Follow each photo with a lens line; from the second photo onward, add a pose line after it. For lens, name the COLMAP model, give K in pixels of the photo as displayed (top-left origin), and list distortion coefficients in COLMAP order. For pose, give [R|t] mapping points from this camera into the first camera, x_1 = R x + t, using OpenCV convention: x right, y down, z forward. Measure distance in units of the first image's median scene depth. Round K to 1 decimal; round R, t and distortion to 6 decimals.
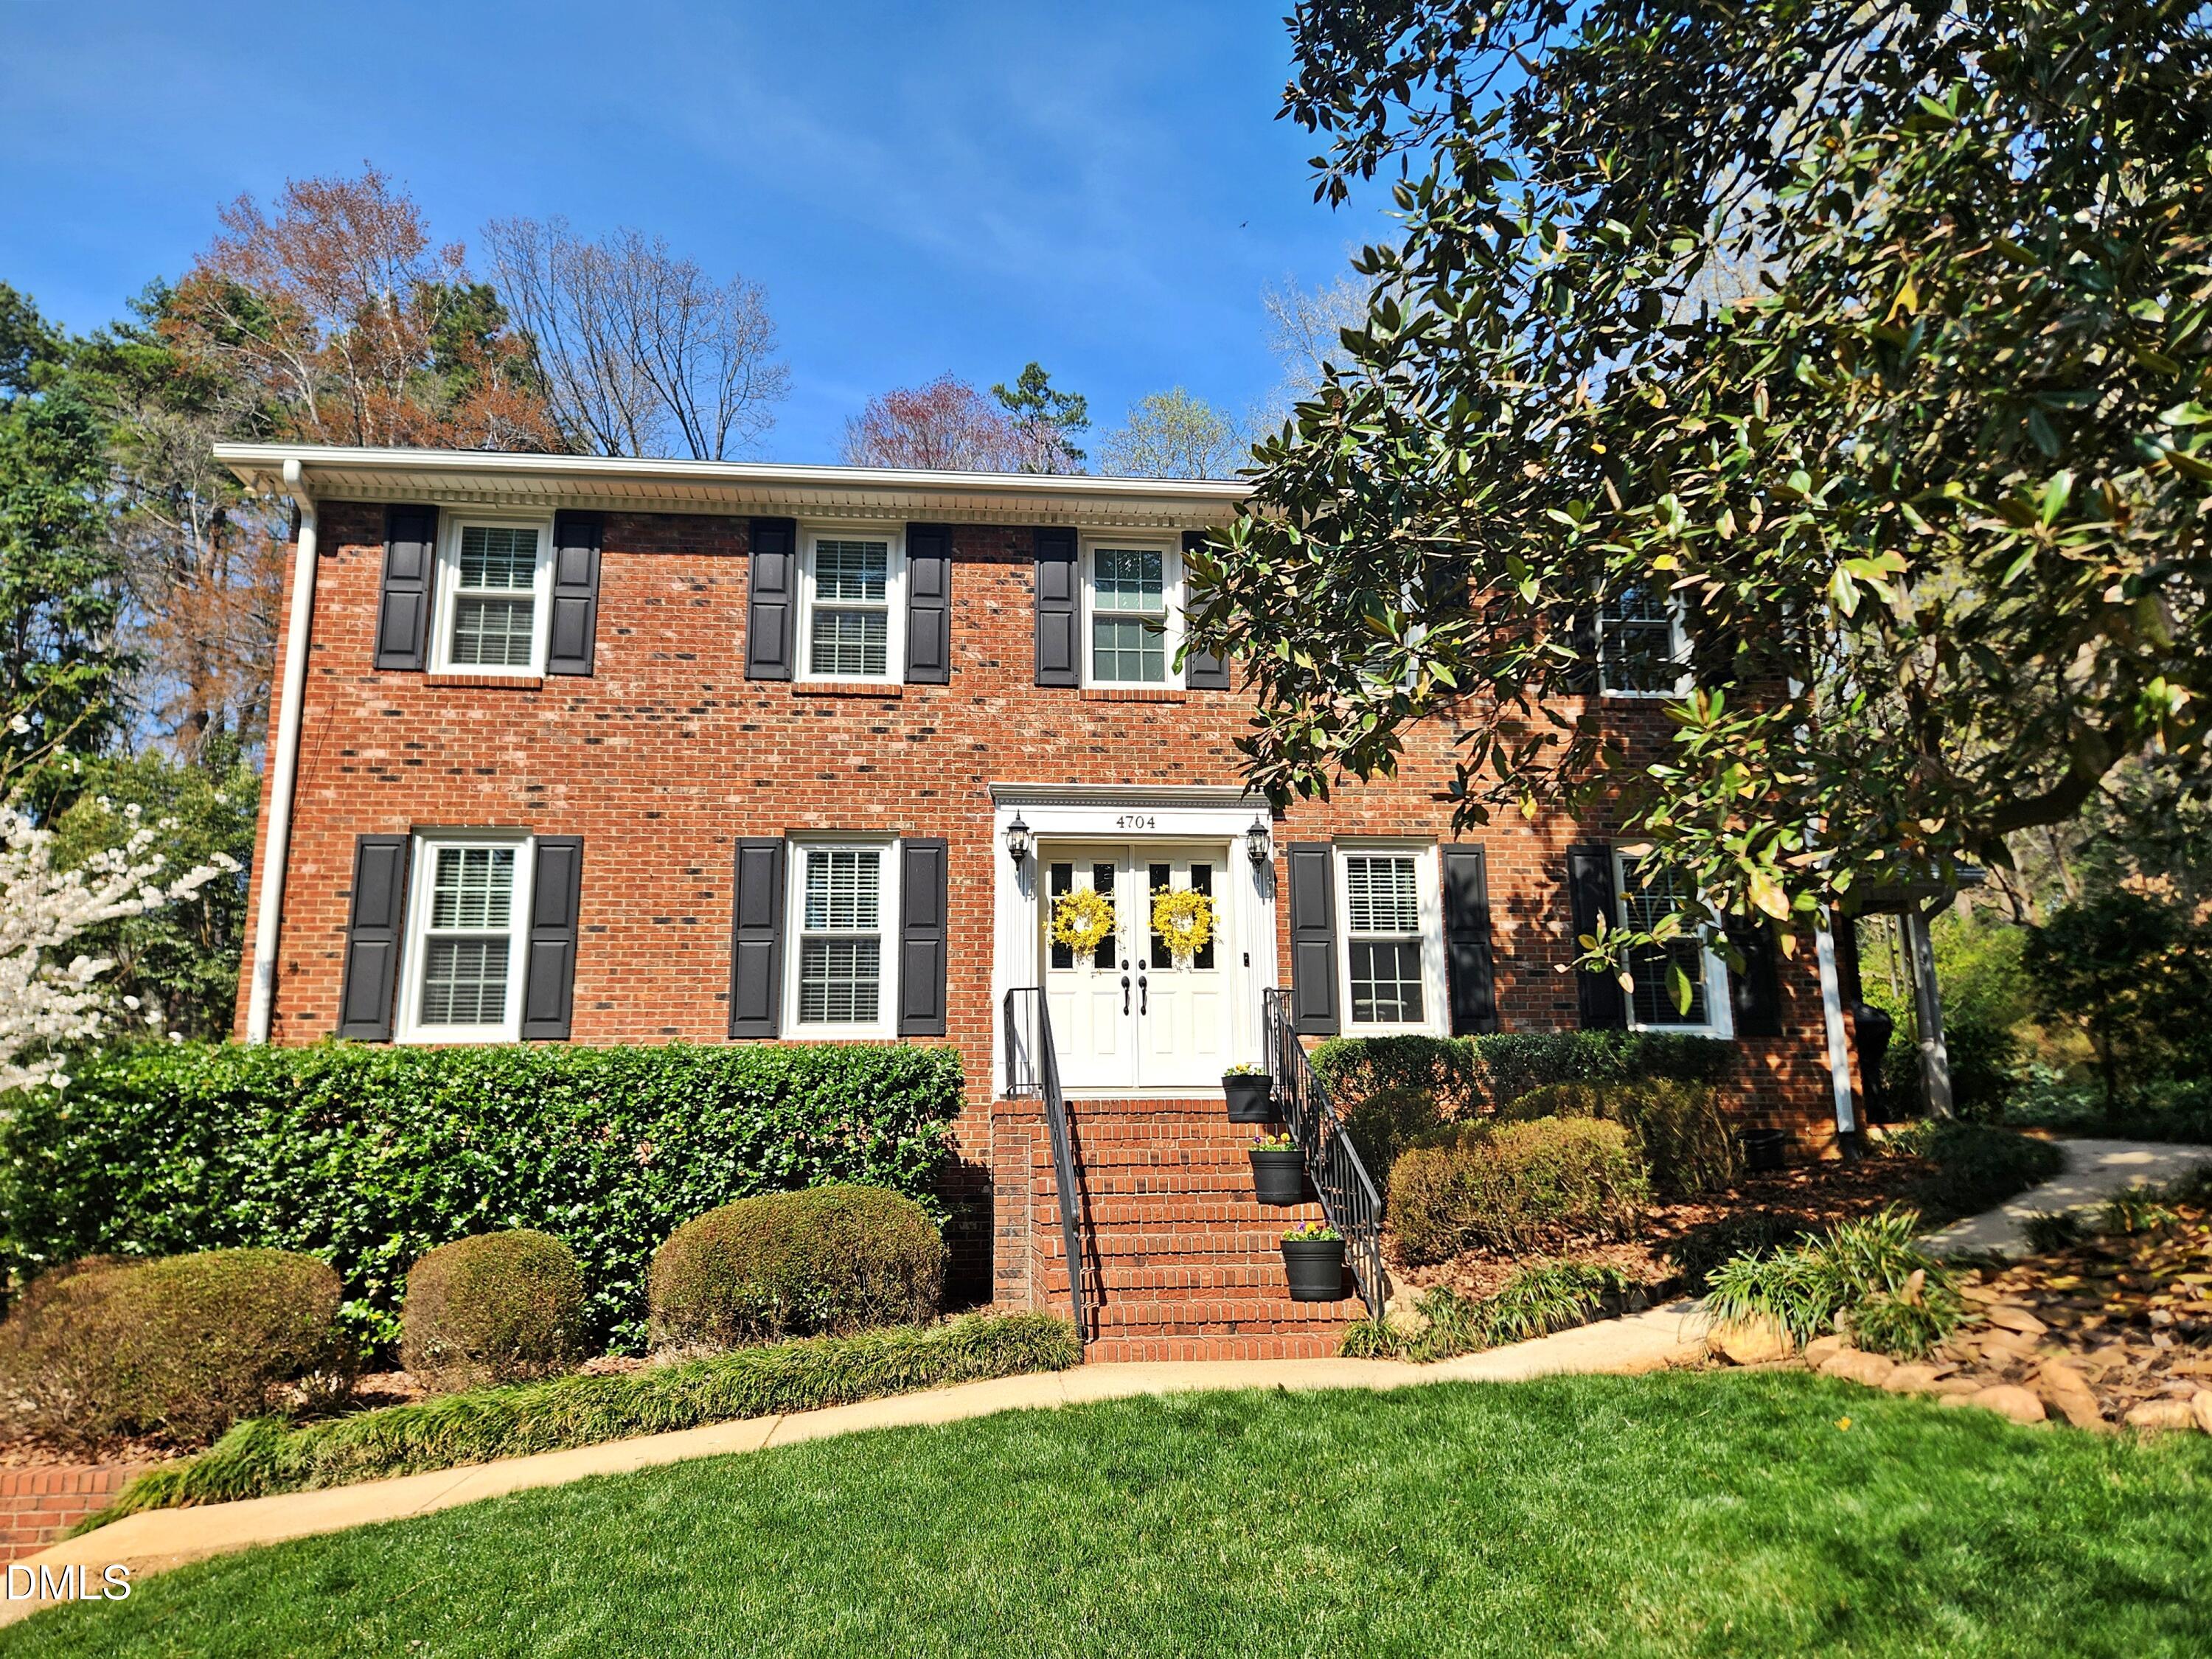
lens RADIAL K [[1486.3, 0, 1106.0], [0, 1486.3, 829.5], [0, 0, 1]] dist [0.087570, -0.106158]
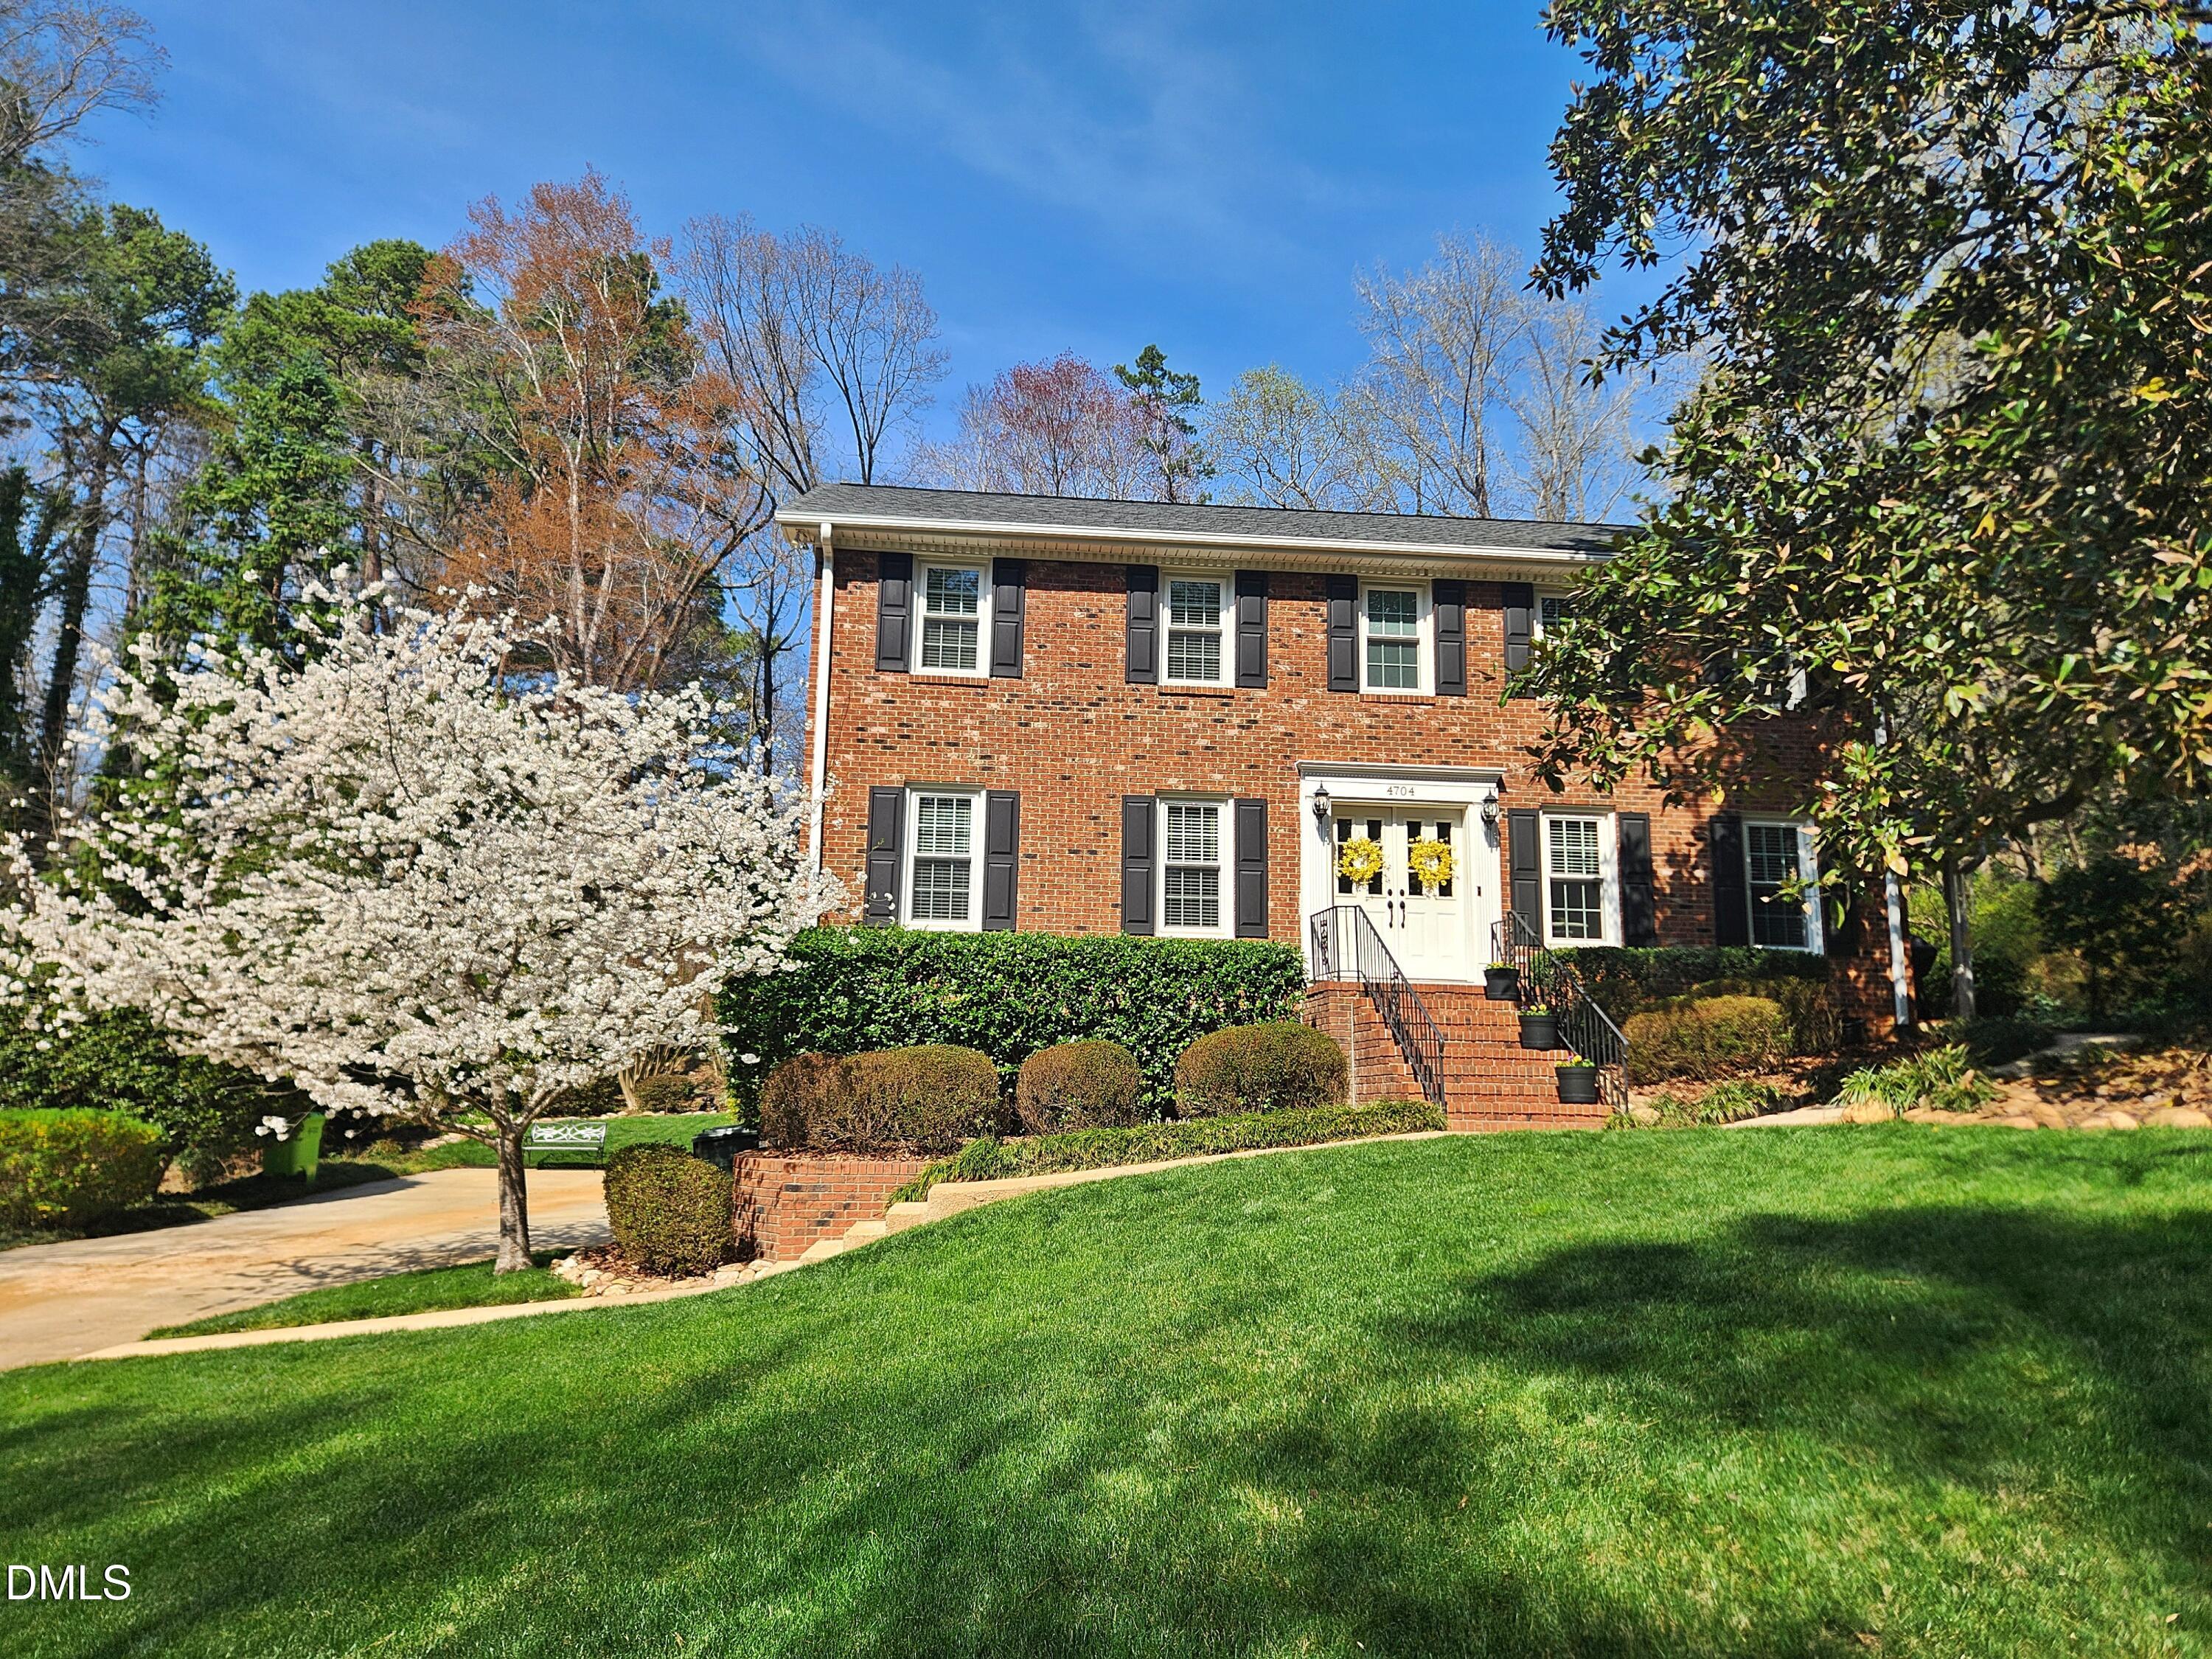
lens RADIAL K [[1487.5, 0, 1100.6], [0, 1487.5, 813.1], [0, 0, 1]] dist [0.094279, -0.122083]
pose [[0.999589, 0.027508, -0.008041, -0.252764], [-0.027205, 0.998993, 0.035679, -0.026905], [0.009014, -0.035445, 0.999331, -0.411712]]
